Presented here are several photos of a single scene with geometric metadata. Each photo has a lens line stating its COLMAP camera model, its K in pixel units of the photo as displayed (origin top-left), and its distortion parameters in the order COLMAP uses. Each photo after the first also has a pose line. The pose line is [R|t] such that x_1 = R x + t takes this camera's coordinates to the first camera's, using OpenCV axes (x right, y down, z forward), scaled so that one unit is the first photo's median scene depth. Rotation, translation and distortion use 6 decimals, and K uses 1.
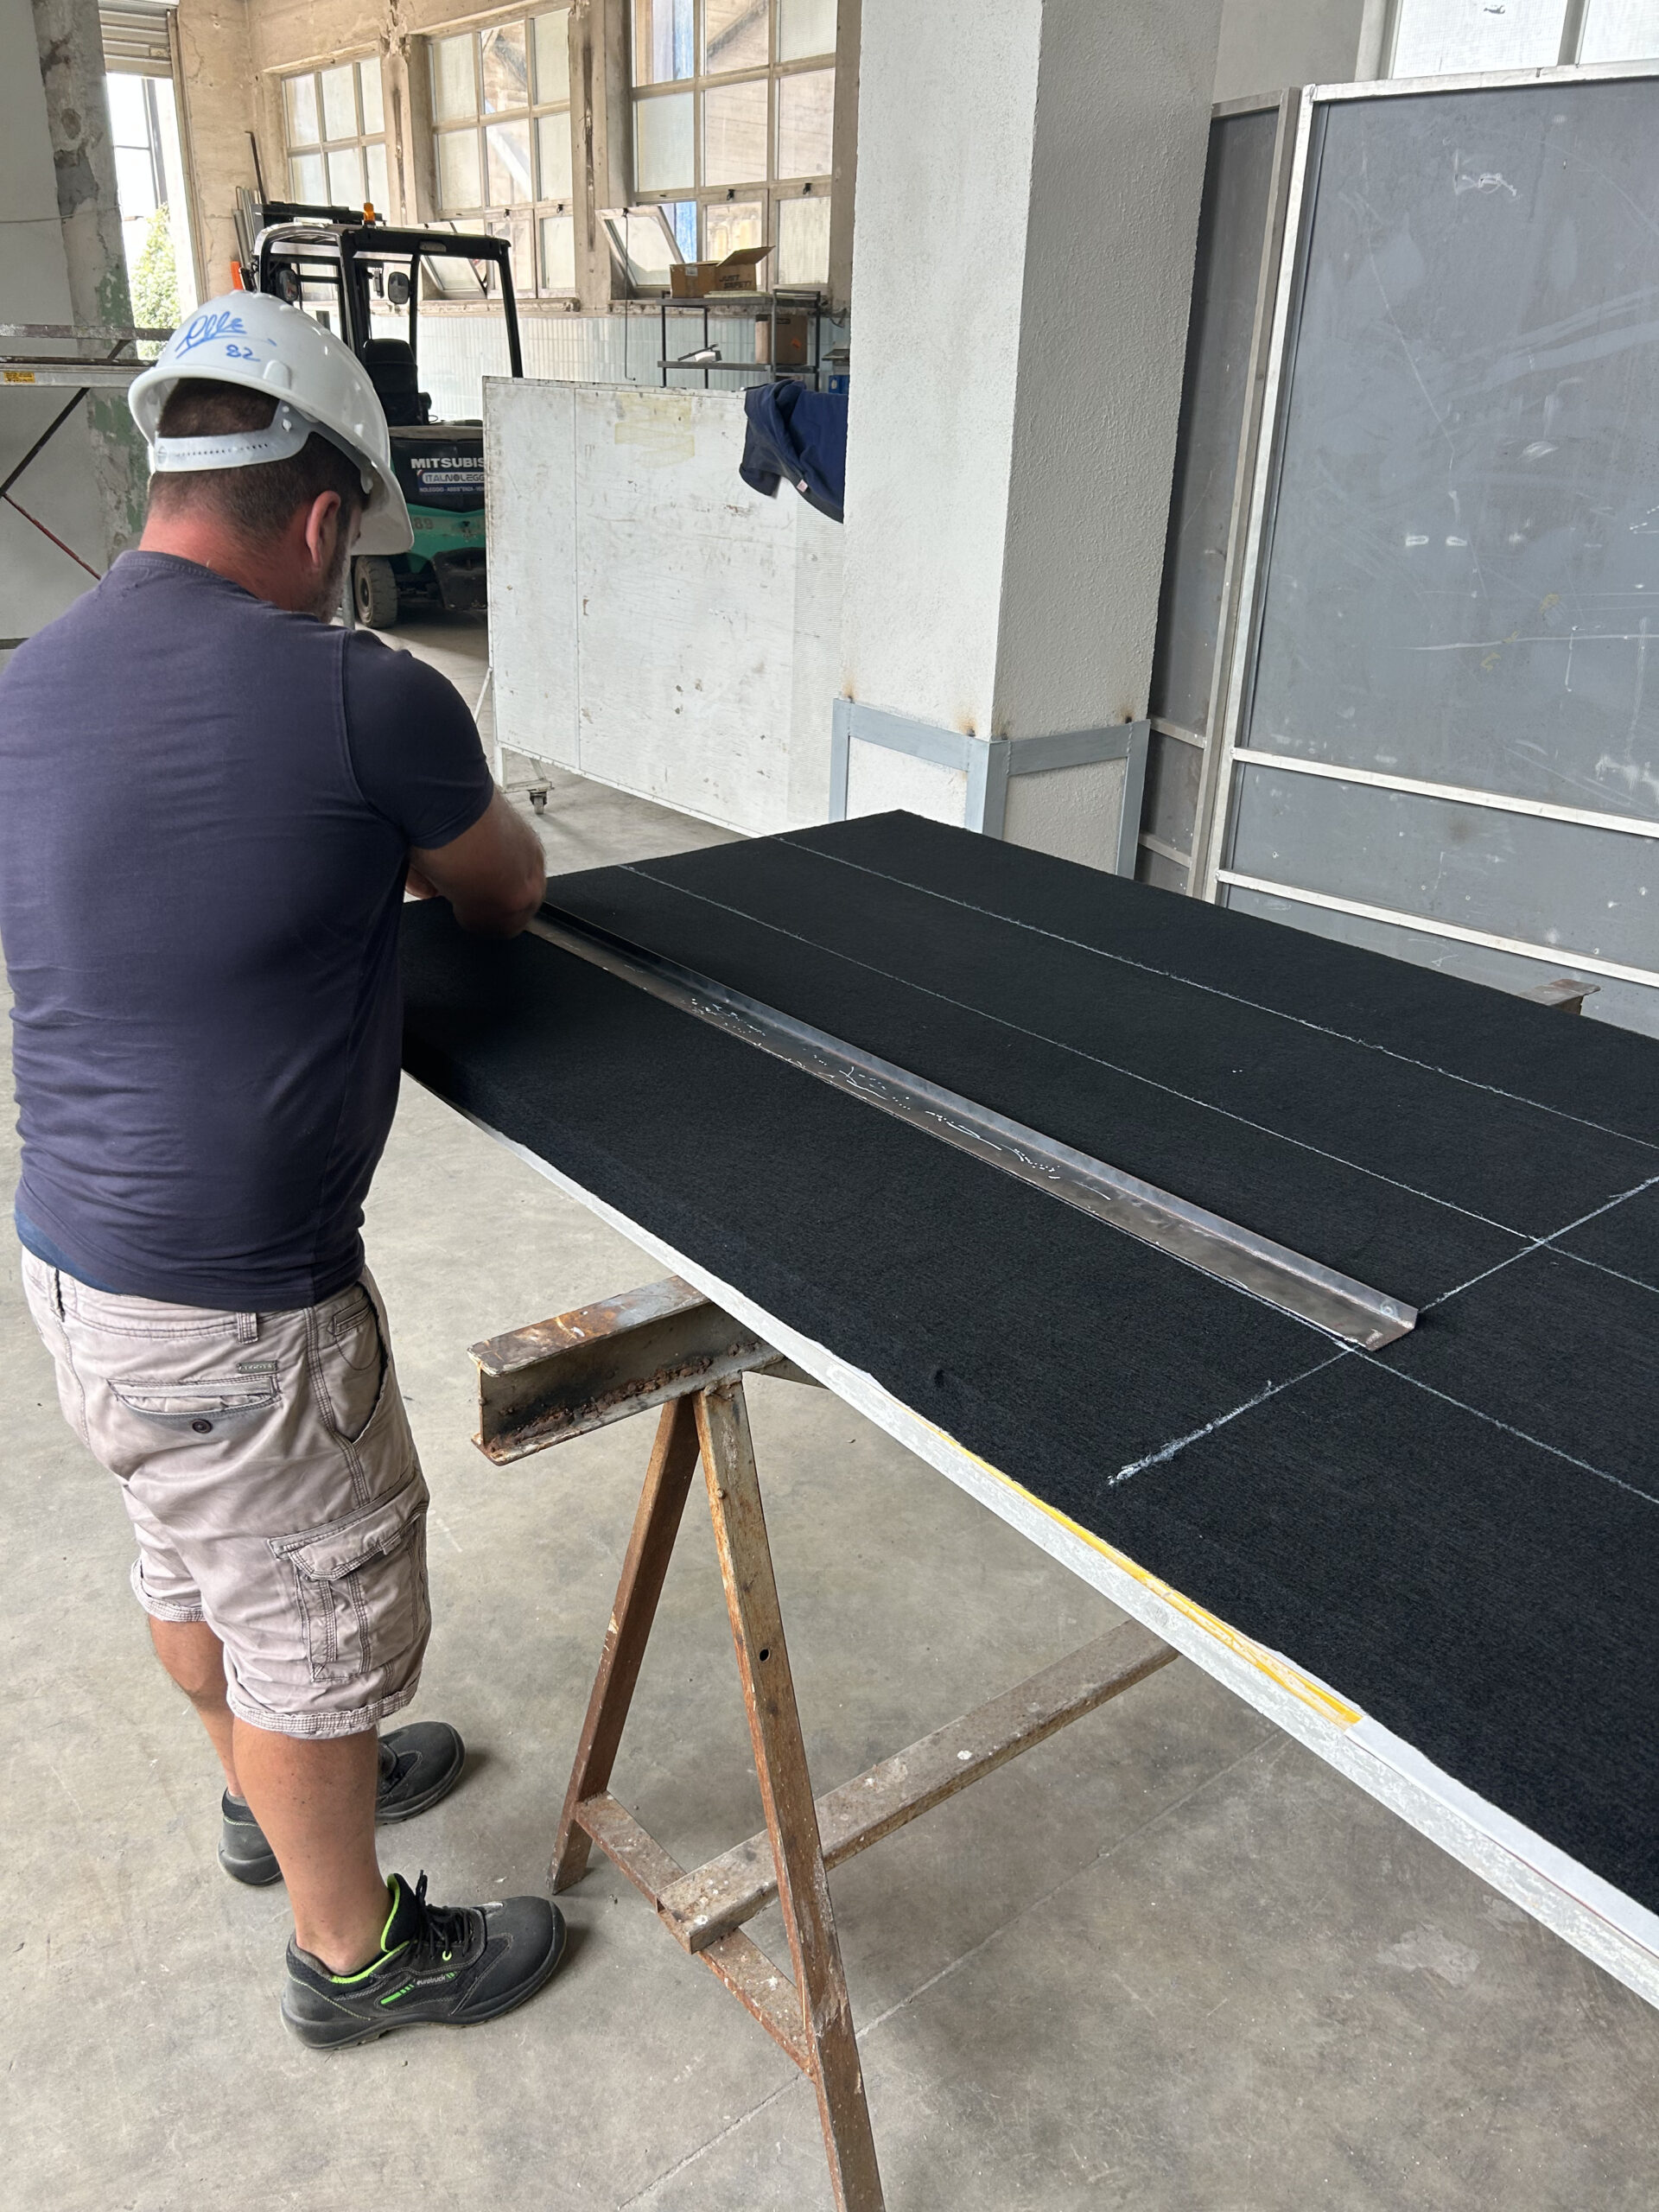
lens RADIAL K [[1677.1, 0, 823.1], [0, 1677.1, 1110.0], [0, 0, 1]] dist [0.031949, -0.047768]
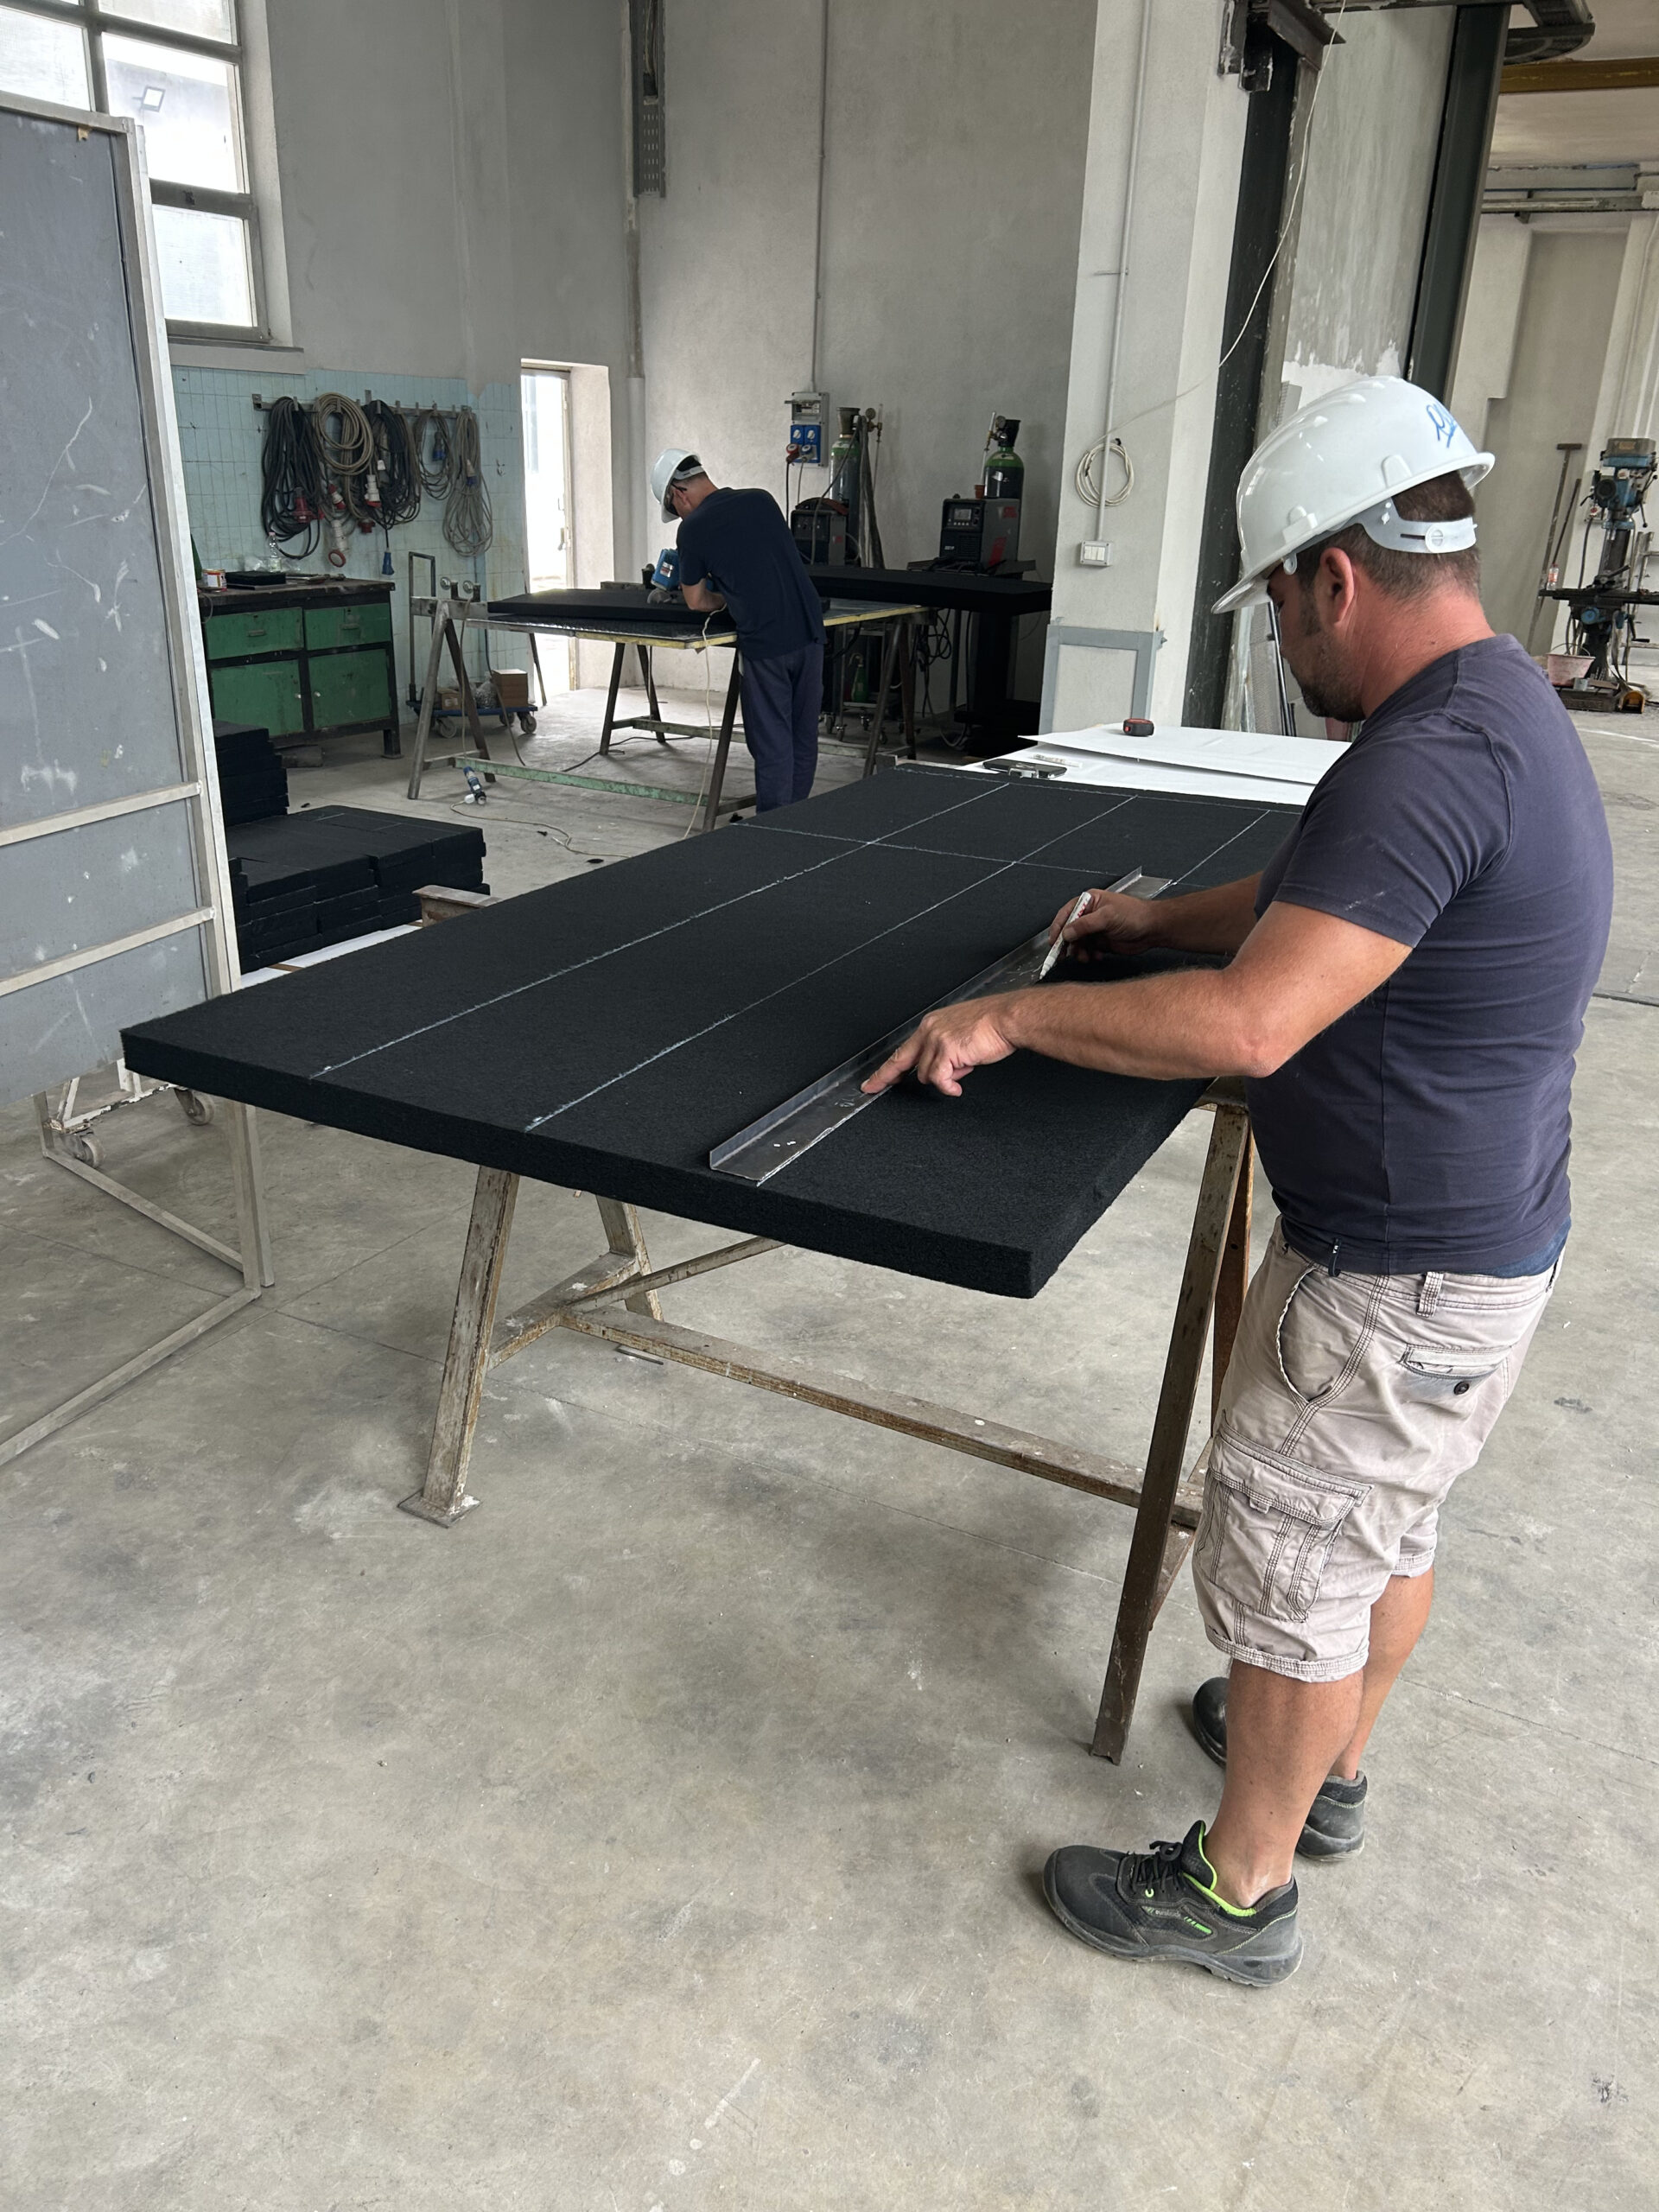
lens RADIAL K [[1677.1, 0, 849.2], [0, 1677.1, 1123.5], [0, 0, 1]] dist [0.031949, -0.047768]
pose [[-0.413327, -0.374771, 0.829884, -0.677059], [0.337374, 0.783487, 0.521850, -0.412844], [-0.845777, 0.495676, -0.197398, 0.907141]]
